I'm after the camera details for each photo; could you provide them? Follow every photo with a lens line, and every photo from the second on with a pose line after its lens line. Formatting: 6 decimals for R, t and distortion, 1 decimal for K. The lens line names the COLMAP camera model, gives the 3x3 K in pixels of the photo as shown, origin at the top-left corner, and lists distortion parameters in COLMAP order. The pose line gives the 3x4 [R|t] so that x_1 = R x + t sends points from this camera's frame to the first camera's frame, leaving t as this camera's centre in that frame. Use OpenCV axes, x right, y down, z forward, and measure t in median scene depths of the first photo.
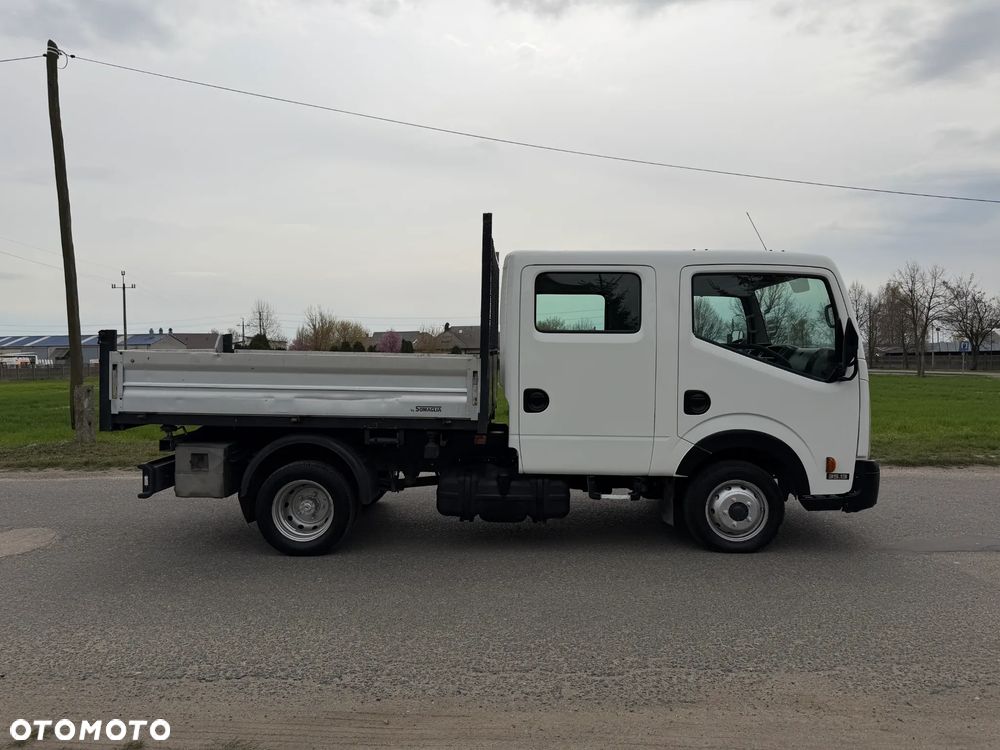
lens RADIAL K [[703.2, 0, 502.6], [0, 703.2, 363.2], [0, 0, 1]] dist [0.079883, -0.104460]
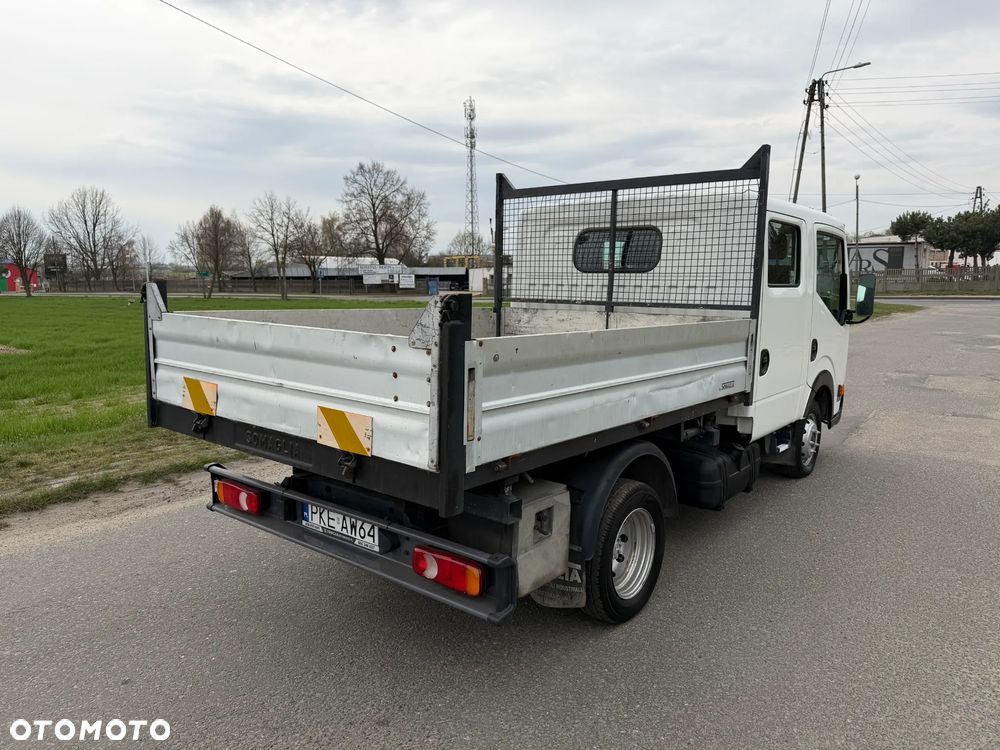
lens RADIAL K [[703.9, 0, 500.0], [0, 703.9, 375.0], [0, 0, 1]] dist [0.078947, -0.104018]
pose [[0.620951, -0.105149, 0.776765, -0.883920], [0.007593, 0.991722, 0.128177, -0.052667], [-0.783813, -0.073693, 0.616610, 0.697384]]
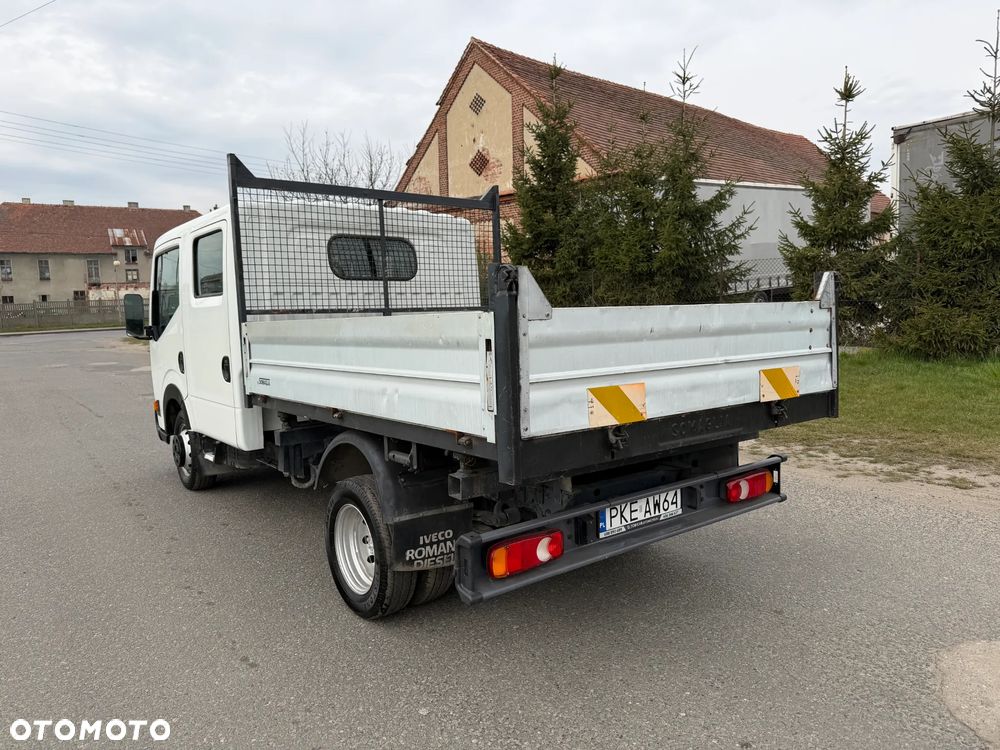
lens RADIAL K [[703.9, 0, 503.9], [0, 703.9, 372.6], [0, 0, 1]] dist [0.080935, -0.107539]
pose [[-0.613267, -0.059478, 0.787633, -0.910913], [0.038294, 0.993750, 0.104859, -0.034660], [-0.788947, 0.094468, -0.607157, 1.676557]]
